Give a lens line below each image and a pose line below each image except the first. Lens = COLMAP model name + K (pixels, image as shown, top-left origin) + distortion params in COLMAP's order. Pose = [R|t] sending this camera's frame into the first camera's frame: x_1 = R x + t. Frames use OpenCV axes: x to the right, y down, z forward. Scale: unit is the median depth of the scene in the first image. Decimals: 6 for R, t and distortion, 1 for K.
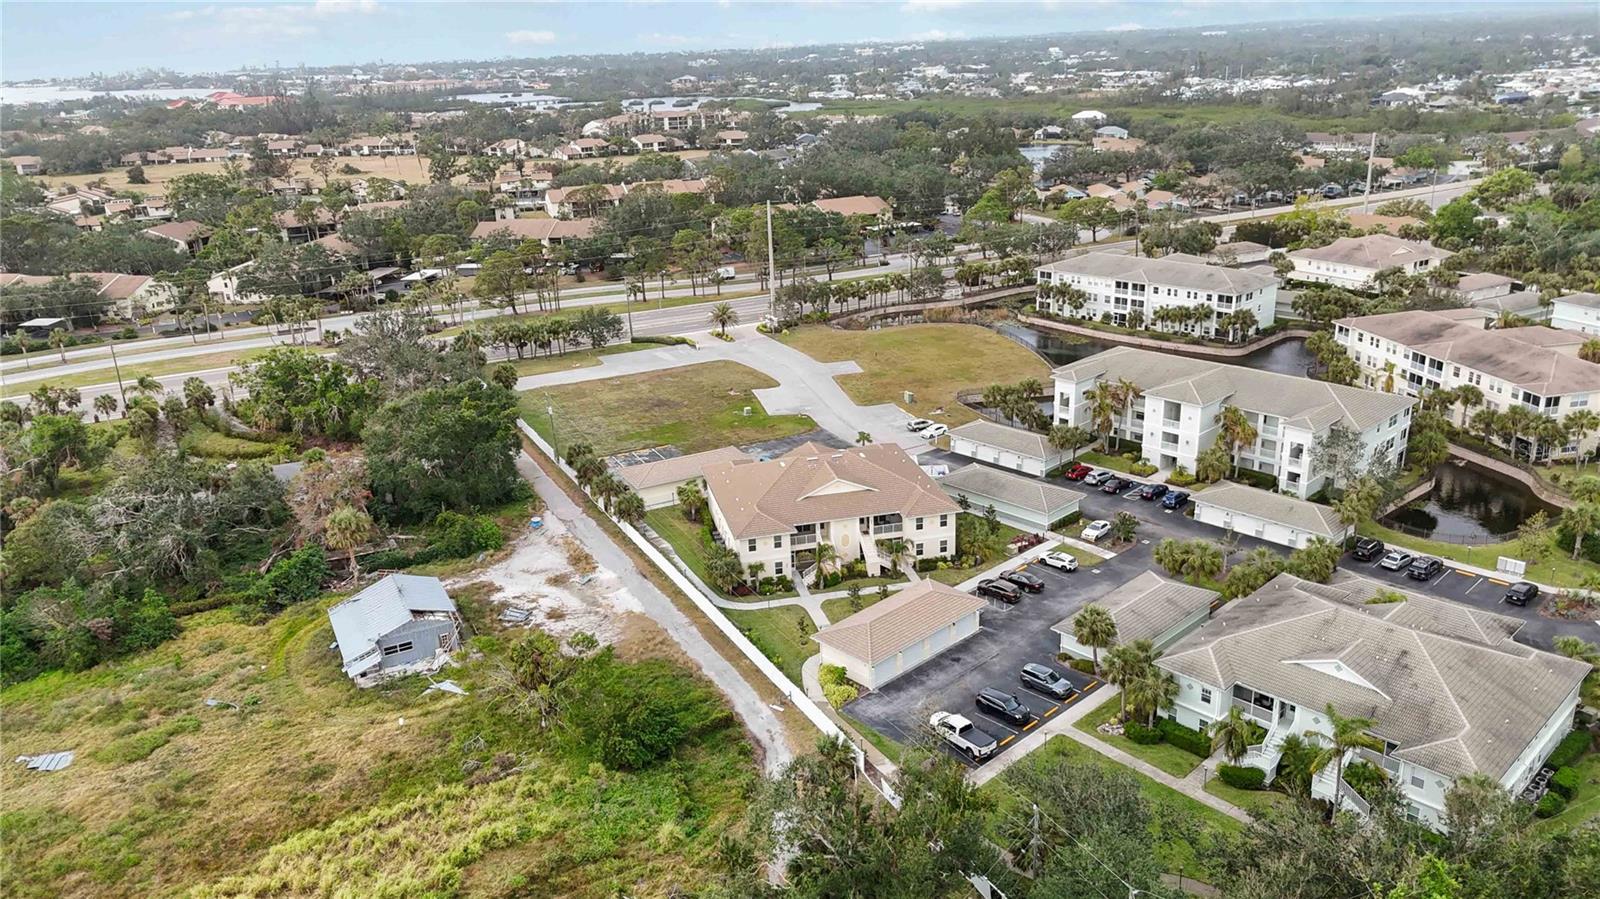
lens RADIAL K [[1122.5, 0, 795.3], [0, 1122.5, 449.8], [0, 0, 1]] dist [0.077095, -0.085024]
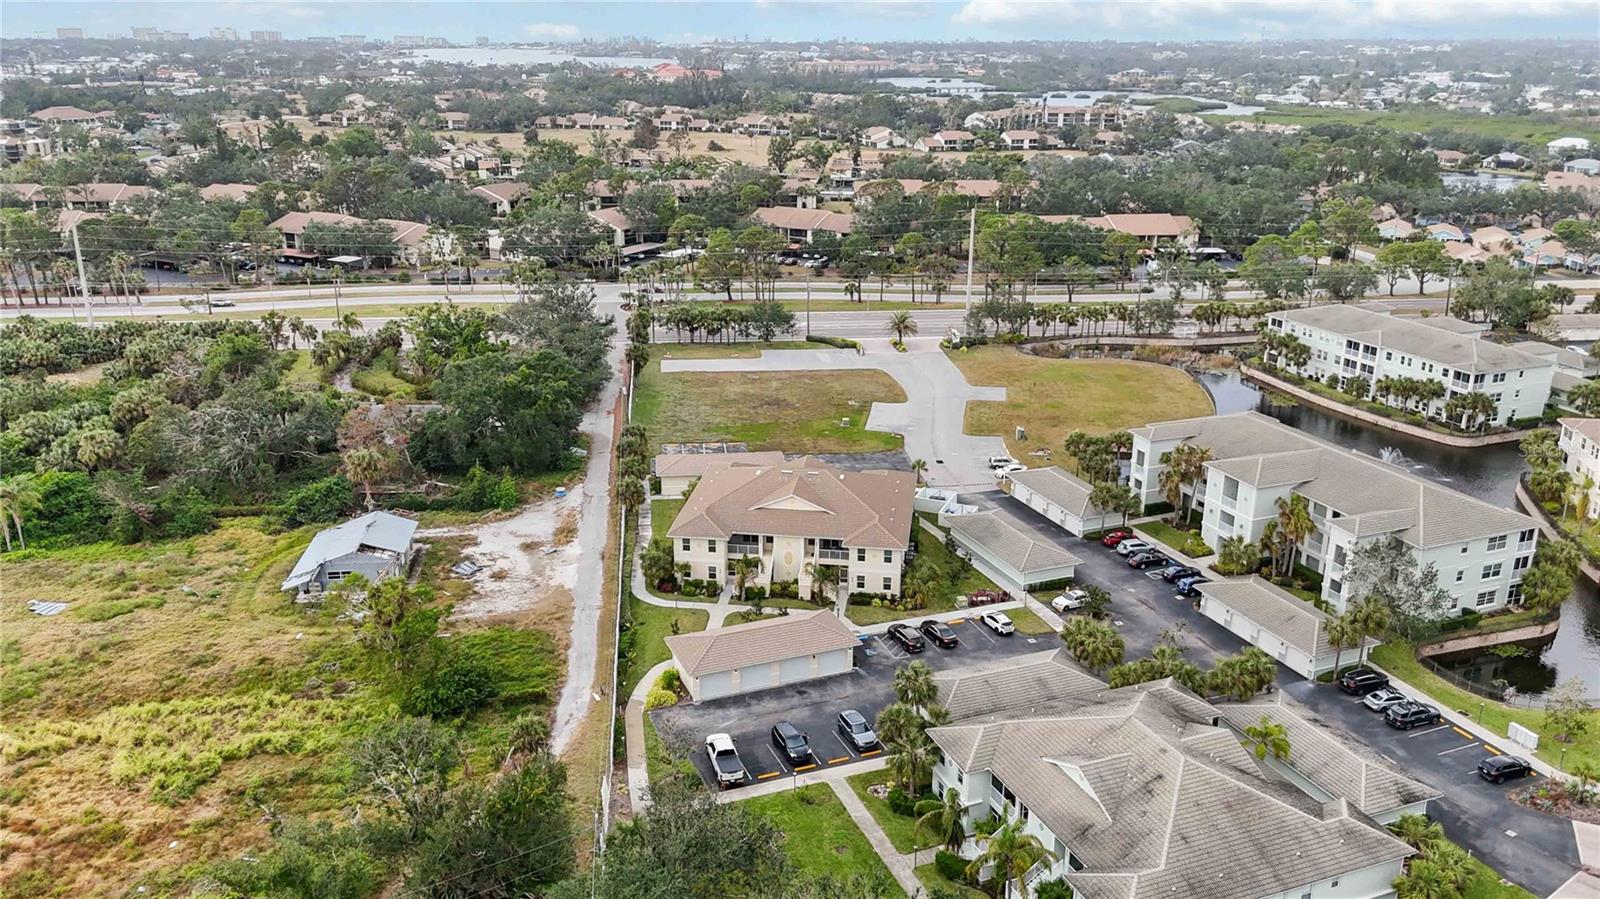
lens RADIAL K [[1211.2, 0, 806.6], [0, 1211.2, 444.2], [0, 0, 1]] dist [0.079341, -0.105813]
pose [[0.936283, 0.152131, -0.316593, 0.354473], [-0.157312, 0.987505, 0.009292, -0.027596], [0.314051, 0.041104, 0.948516, 0.003282]]
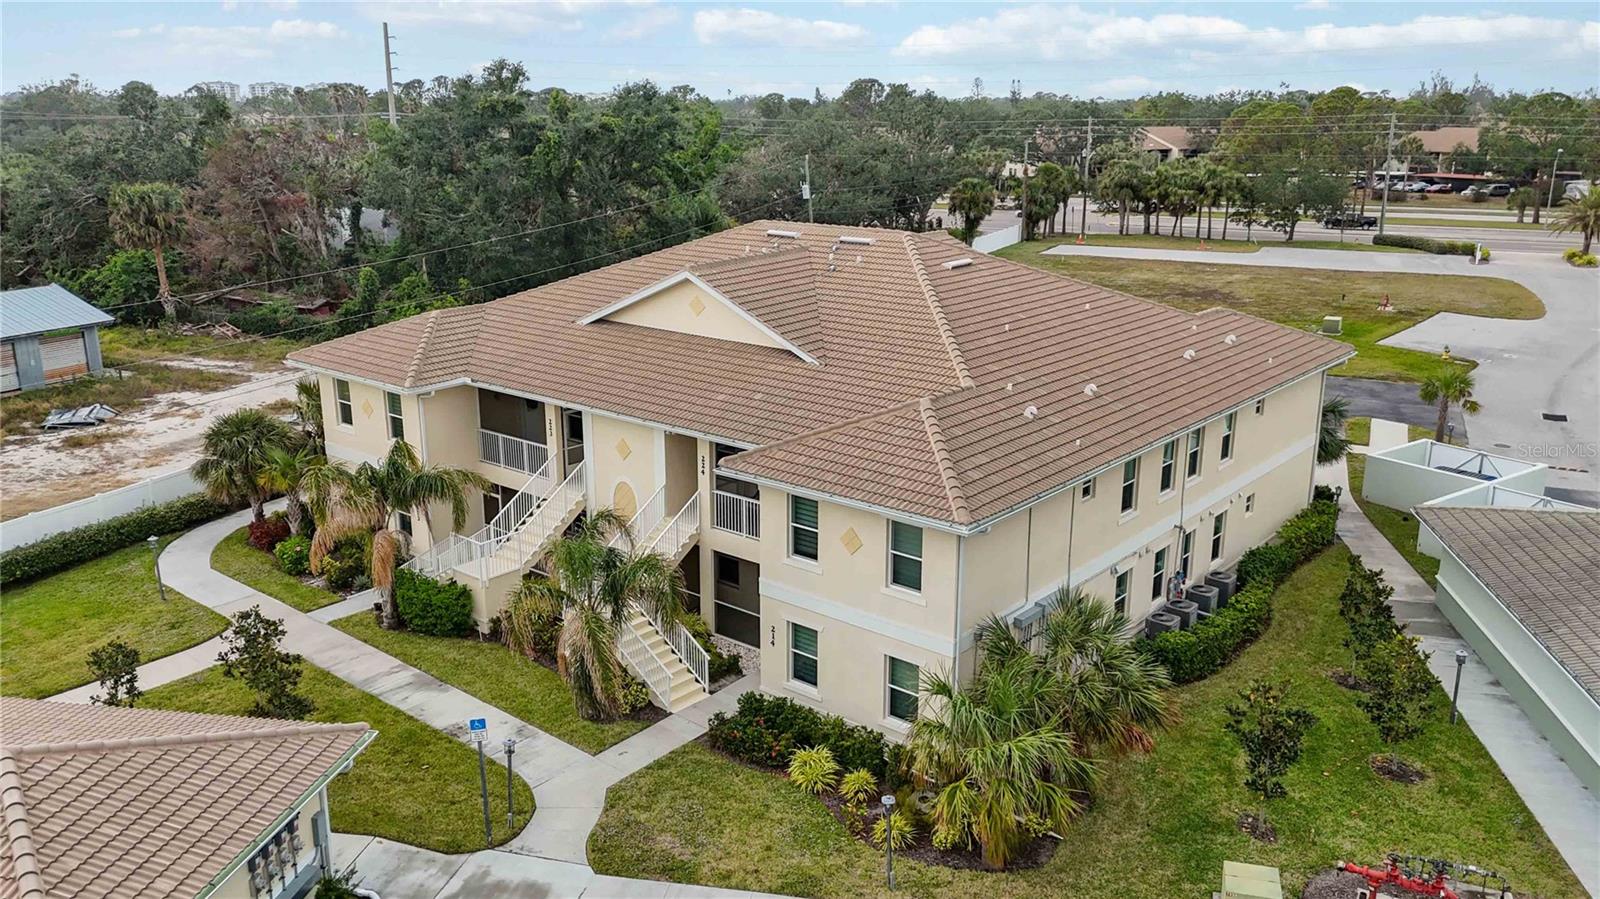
lens RADIAL K [[1239.5, 0, 801.1], [0, 1239.5, 445.3], [0, 0, 1]] dist [0.054289, -0.049474]
pose [[0.606462, 0.249220, -0.755045, 0.259263], [-0.286312, 0.954355, 0.085037, 0.030228], [0.741774, 0.164606, 0.650135, 0.795272]]
